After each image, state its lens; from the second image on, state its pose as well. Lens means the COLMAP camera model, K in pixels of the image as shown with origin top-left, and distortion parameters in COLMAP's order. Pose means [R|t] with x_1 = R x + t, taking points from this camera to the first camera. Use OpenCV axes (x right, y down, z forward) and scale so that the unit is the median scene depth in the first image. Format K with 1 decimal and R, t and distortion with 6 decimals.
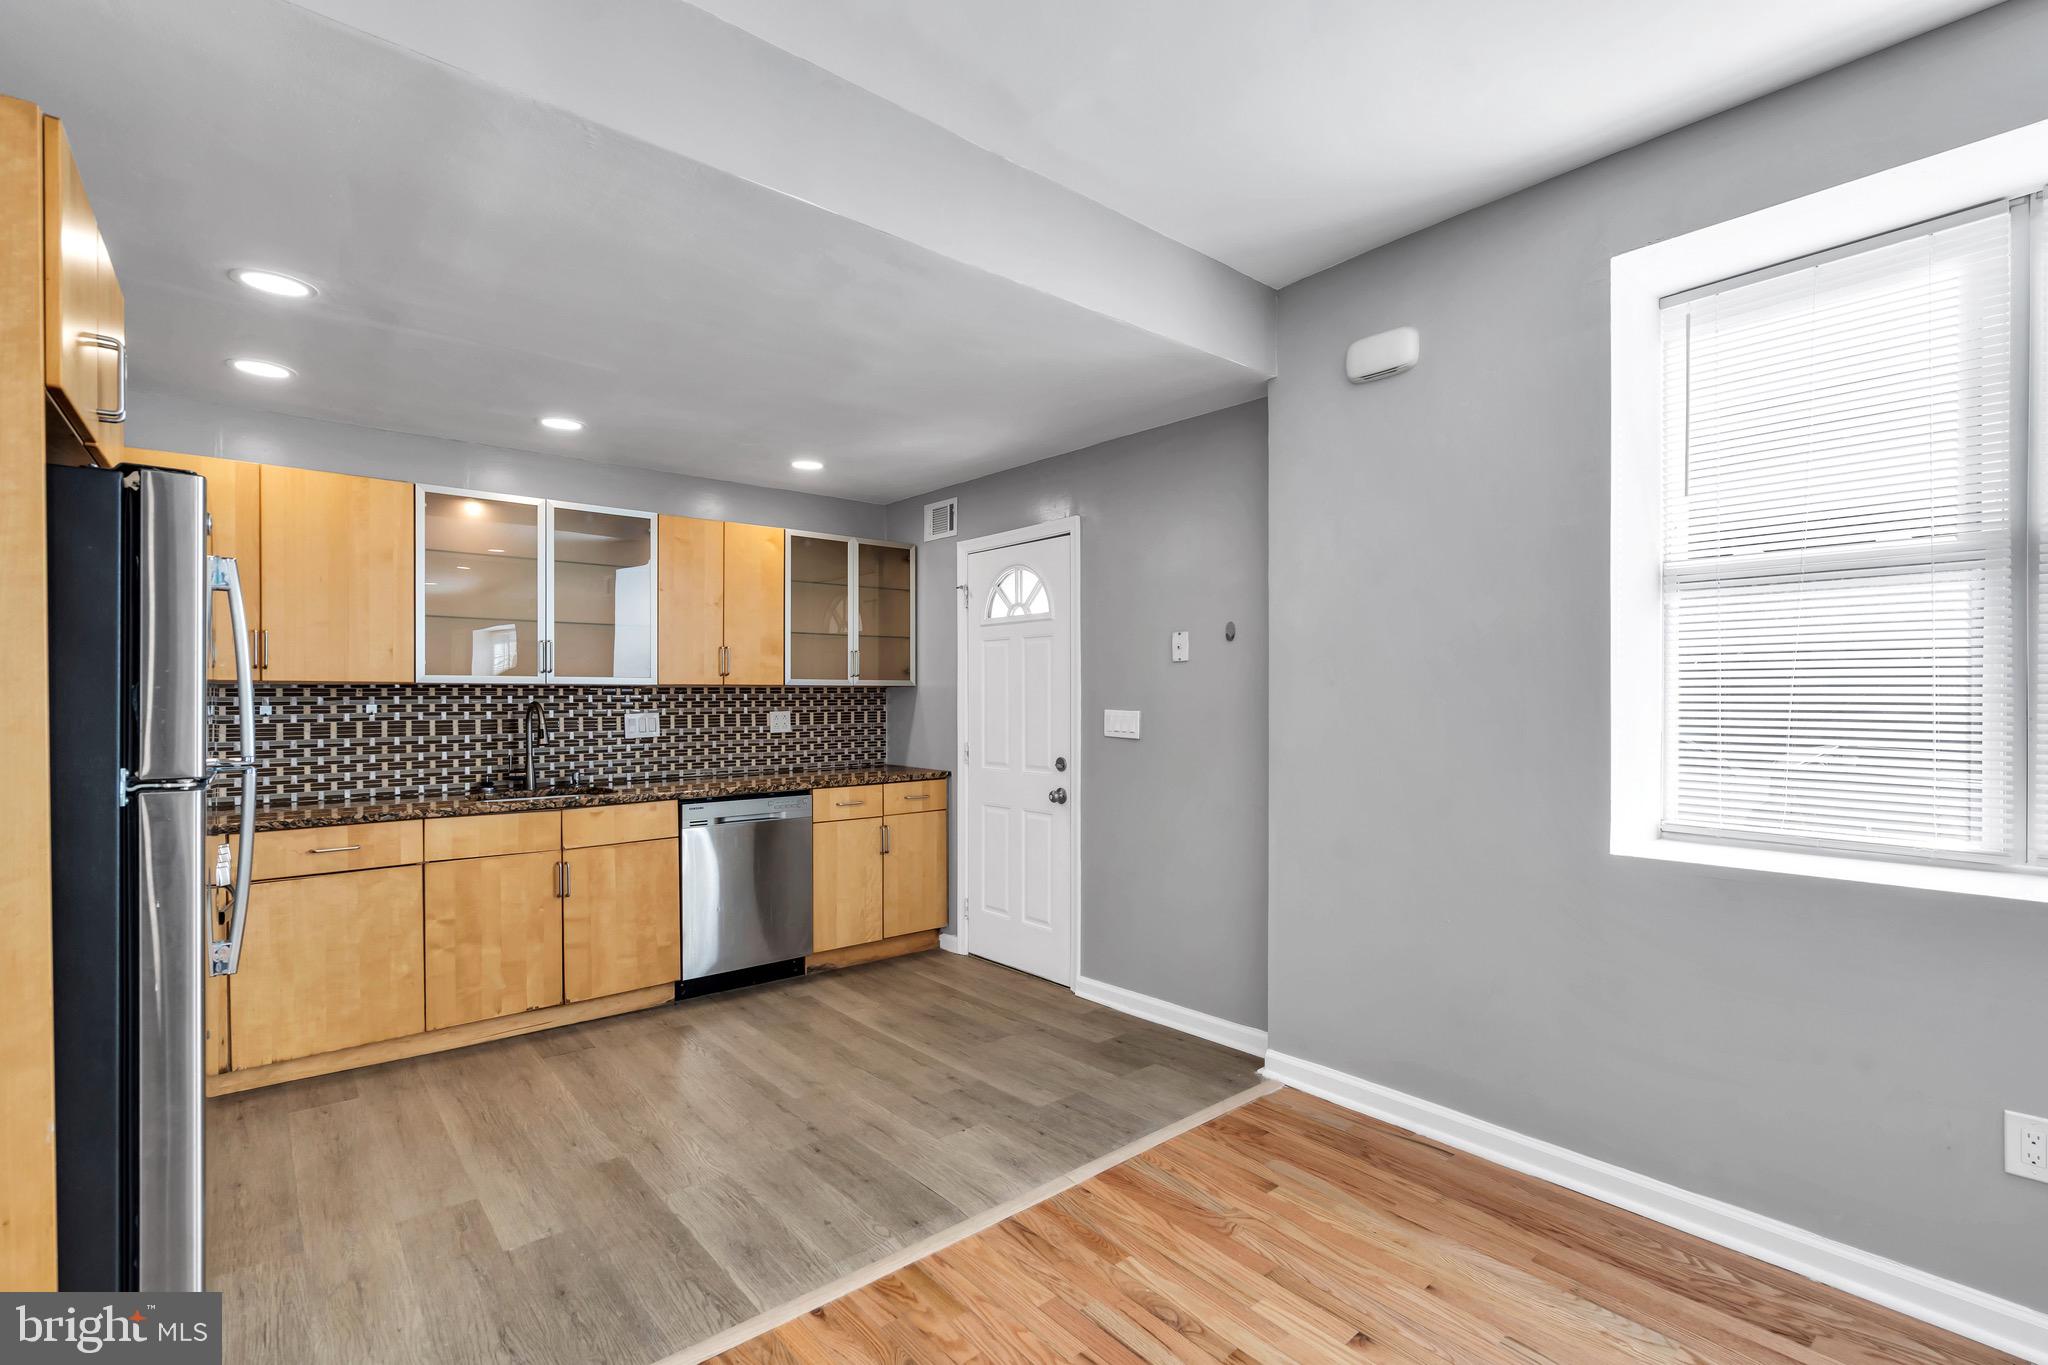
lens RADIAL K [[928.0, 0, 1028.3], [0, 928.0, 696.4], [0, 0, 1]] dist [-0.015238, 0.013467]
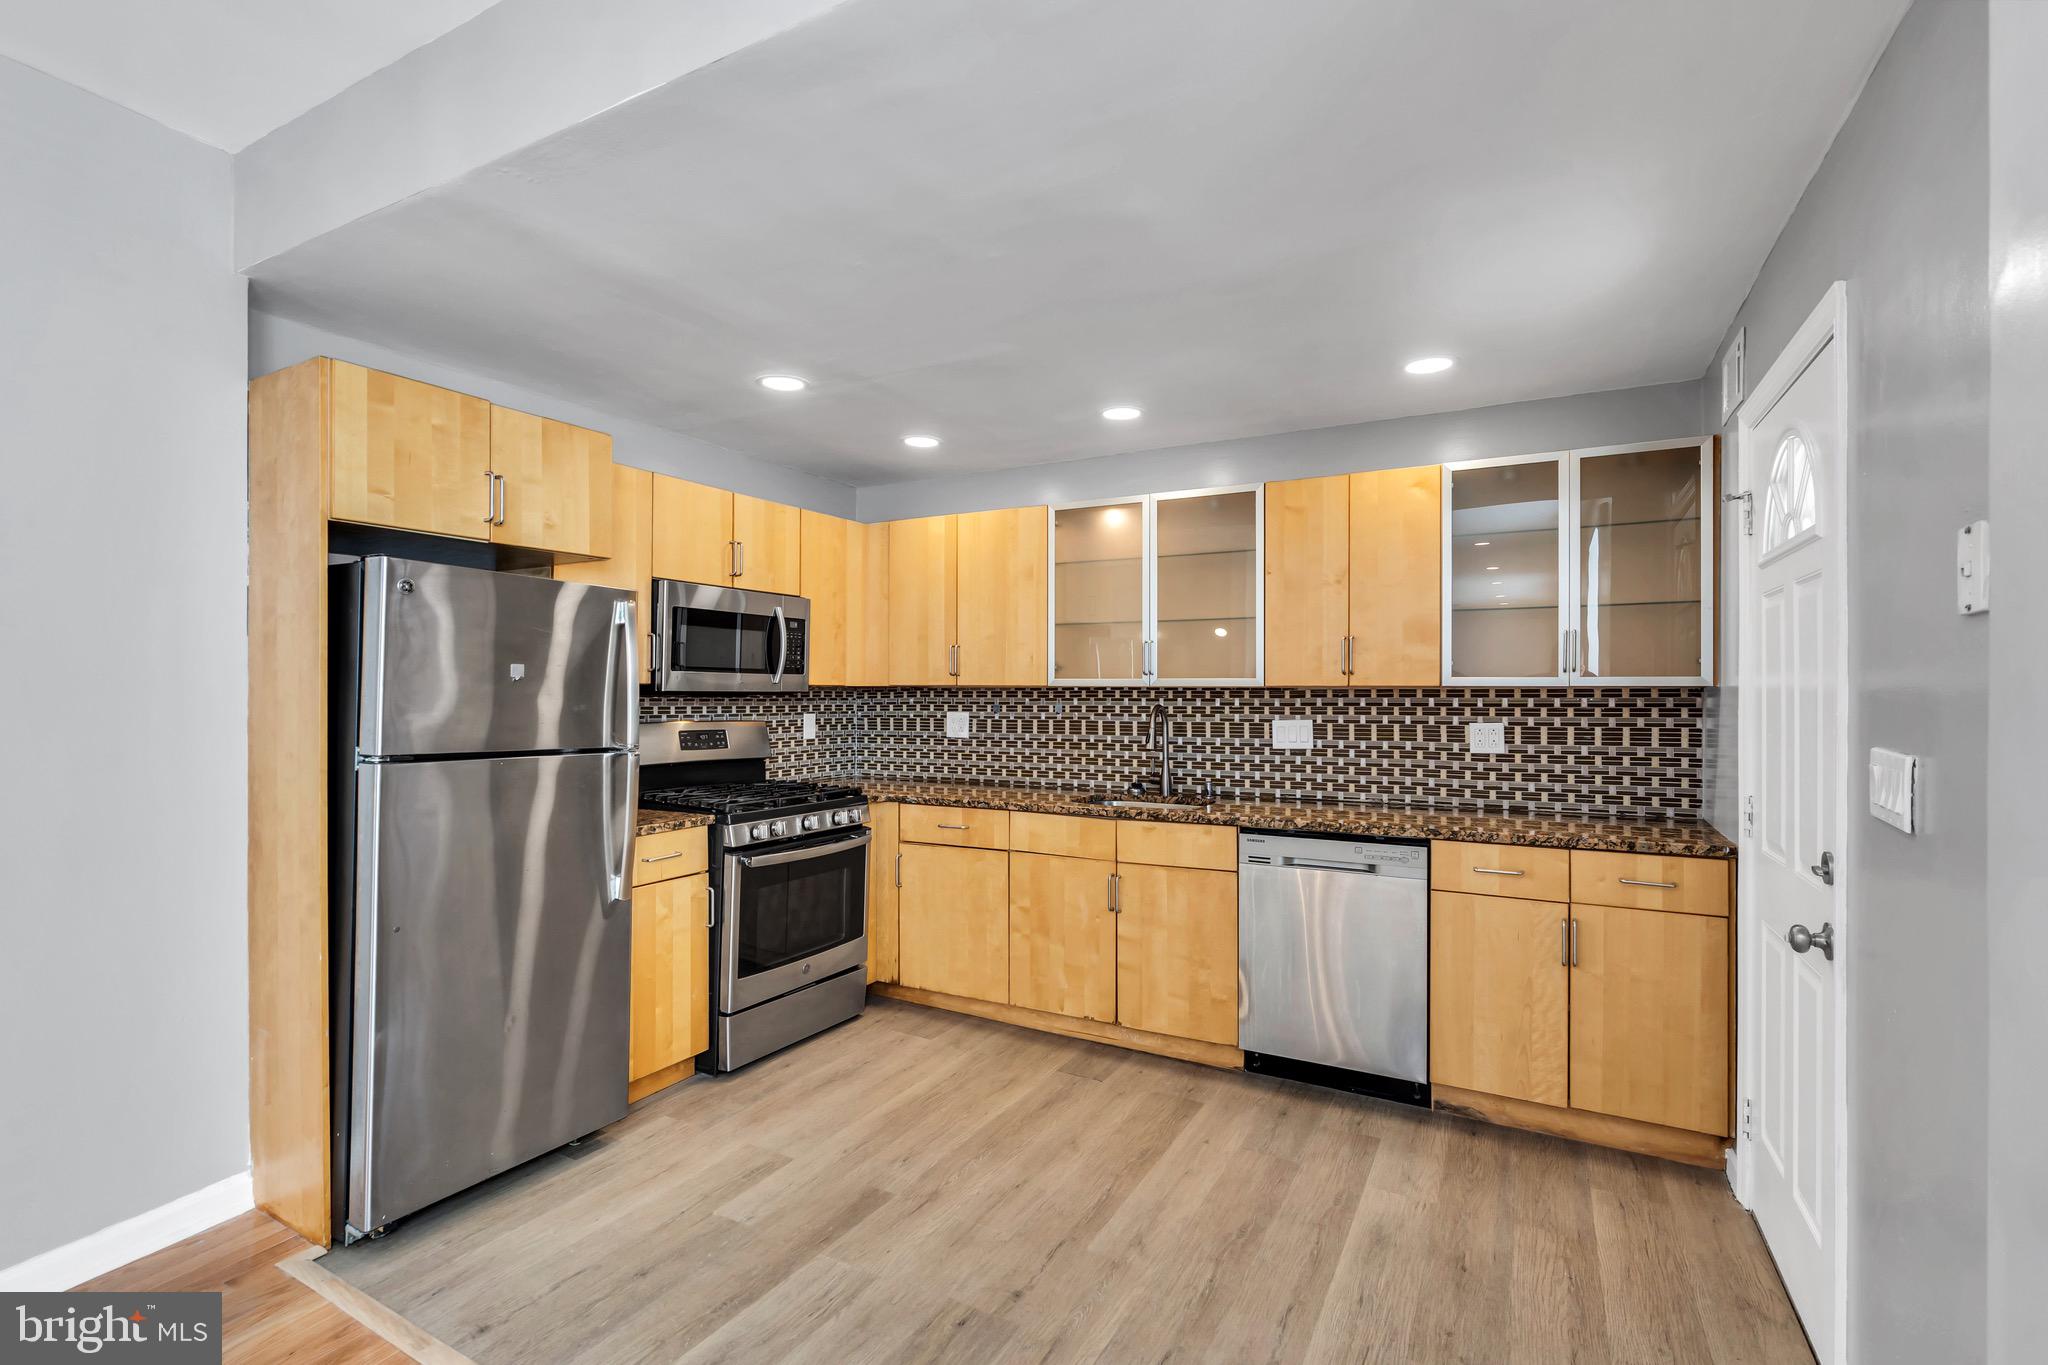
lens RADIAL K [[926.7, 0, 1027.4], [0, 926.7, 685.1], [0, 0, 1]] dist [-0.003607, 0.000607]
pose [[0.356922, -0.003838, -0.934126, 0.323050], [-0.004665, 0.999972, -0.005891, -0.008500], [0.934123, 0.006461, 0.356894, 0.526389]]
